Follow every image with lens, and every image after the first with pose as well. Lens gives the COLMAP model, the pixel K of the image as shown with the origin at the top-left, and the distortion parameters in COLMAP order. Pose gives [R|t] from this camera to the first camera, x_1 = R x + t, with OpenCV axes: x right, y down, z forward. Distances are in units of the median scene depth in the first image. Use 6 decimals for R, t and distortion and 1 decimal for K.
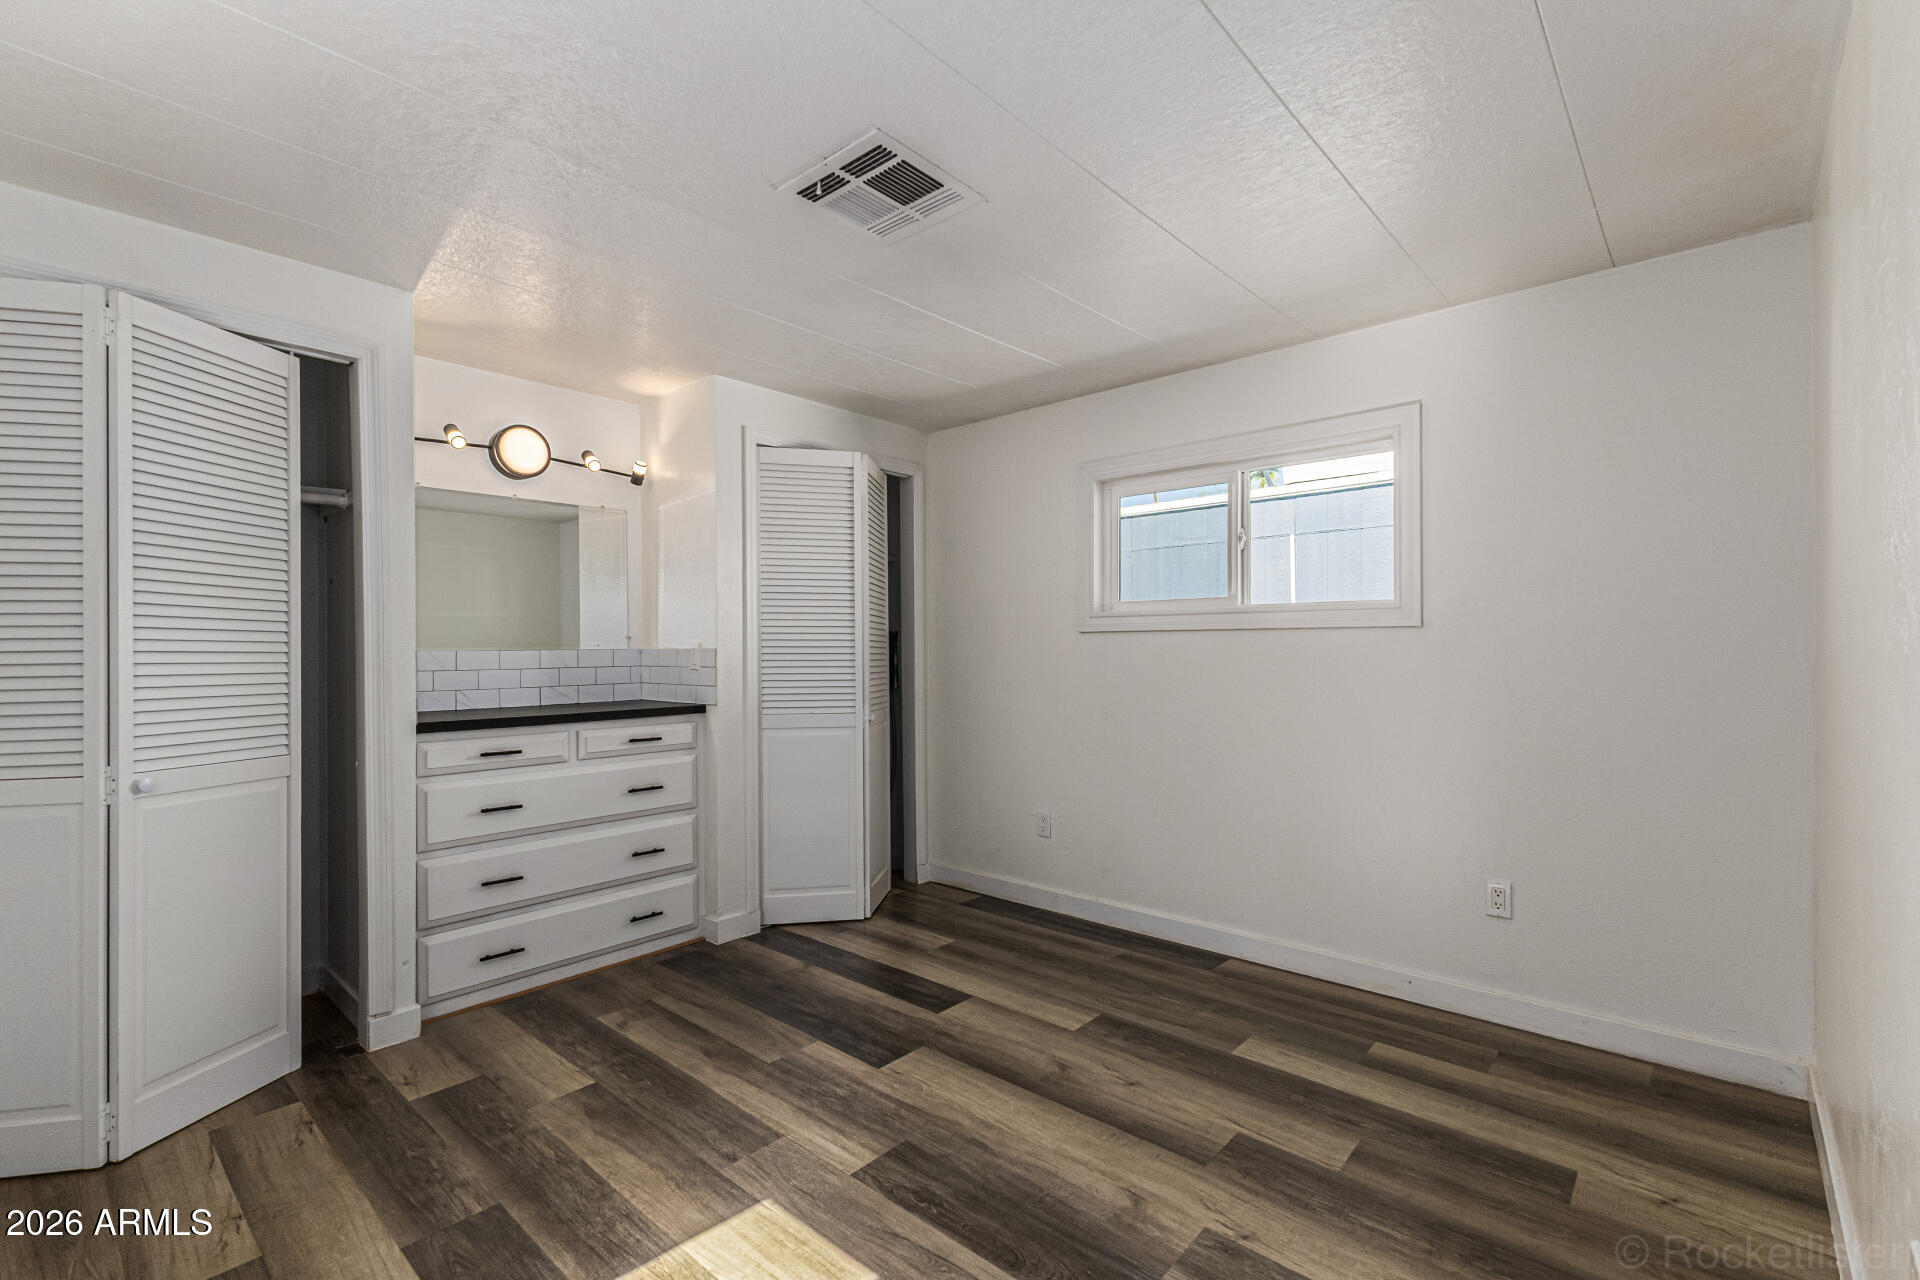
lens RADIAL K [[844.6, 0, 944.3], [0, 844.6, 647.9], [0, 0, 1]] dist [0.030344, 0.000283]
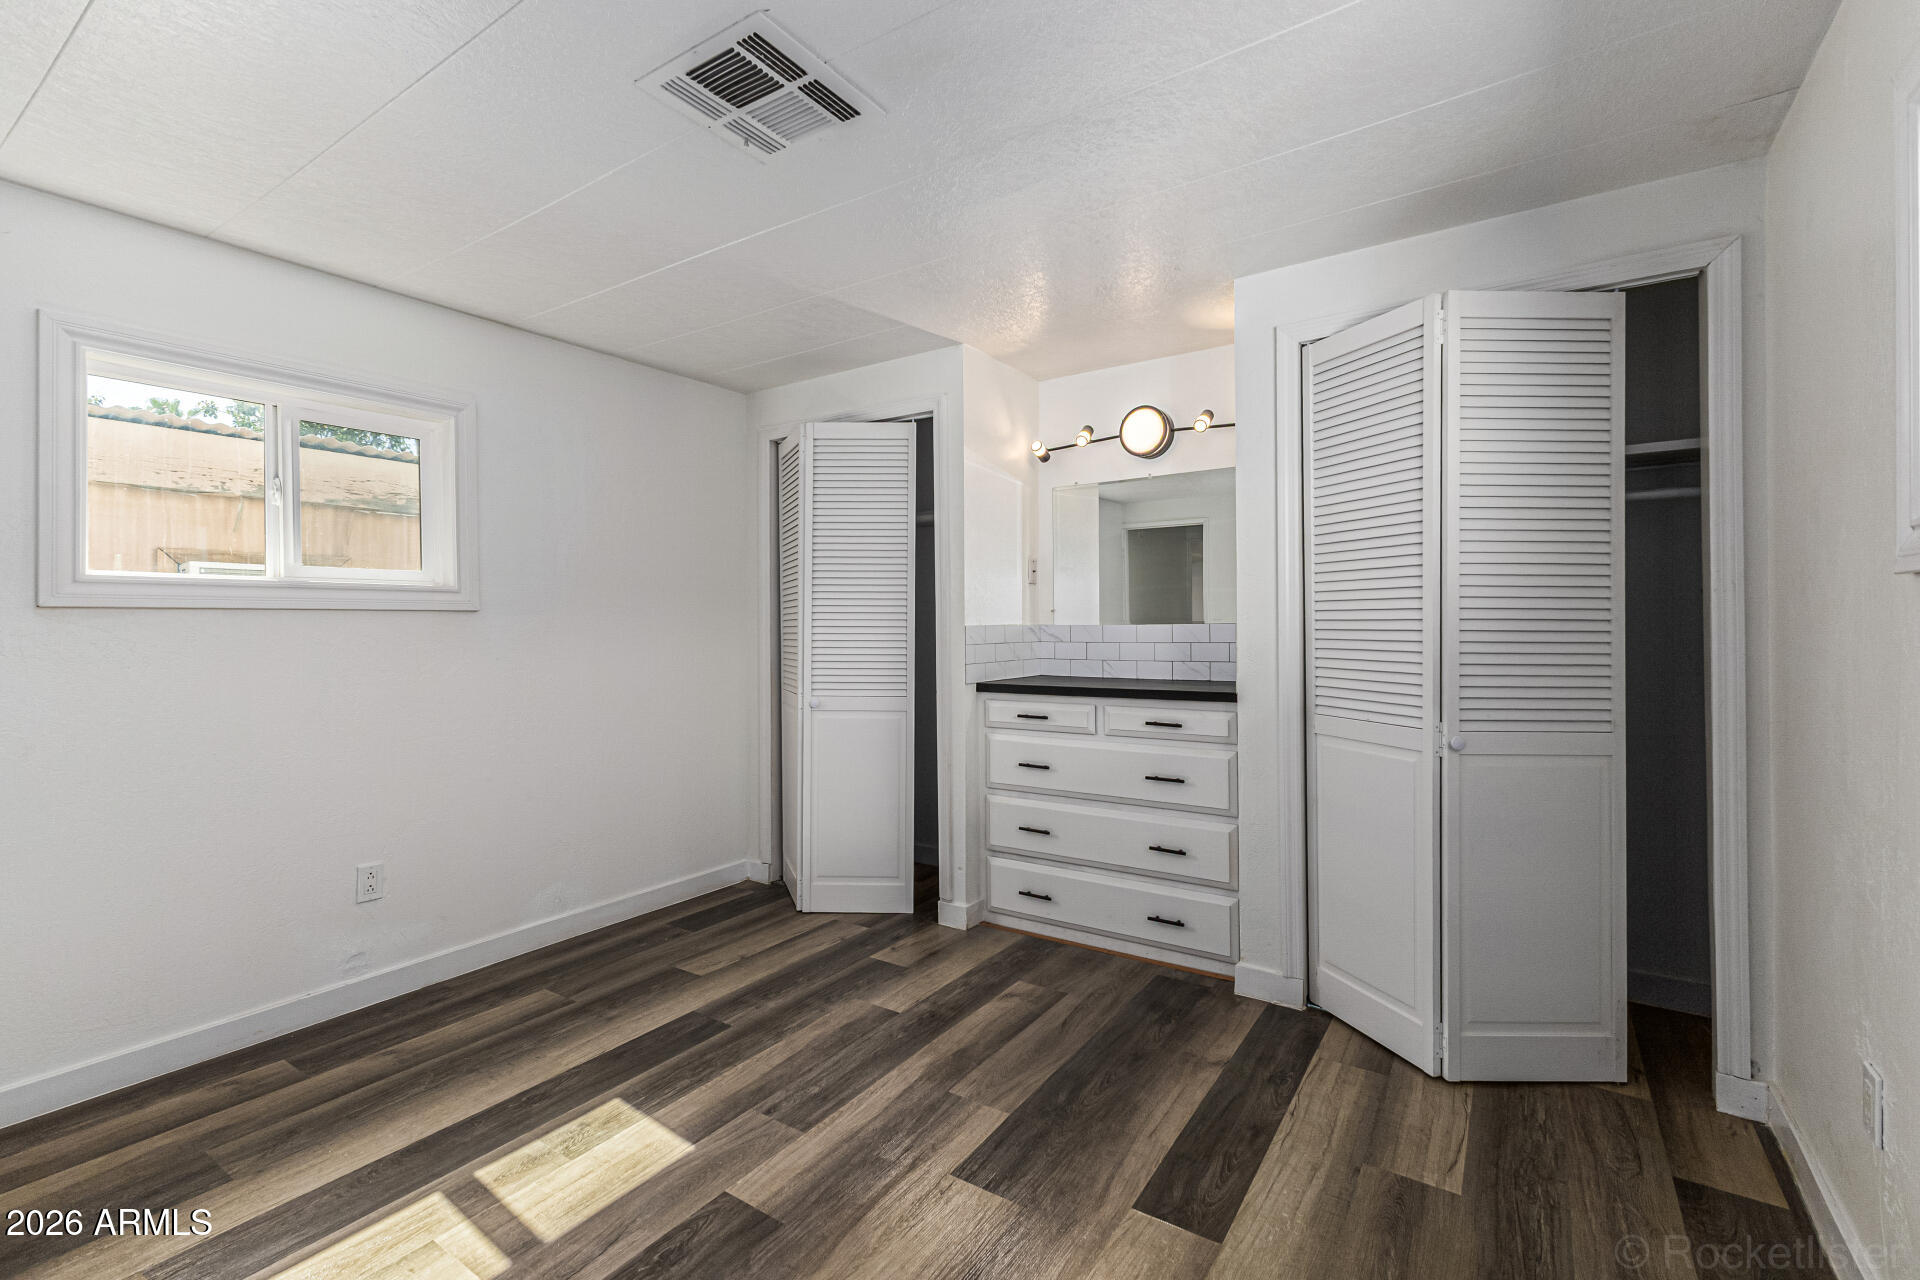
lens RADIAL K [[844.6, 0, 944.3], [0, 844.6, 647.9], [0, 0, 1]] dist [0.030344, 0.000283]
pose [[0.139644, 0.039052, -0.989431, 0.555998], [0.018815, 0.998937, 0.042082, -0.015252], [0.990023, -0.024493, 0.138761, 0.738021]]
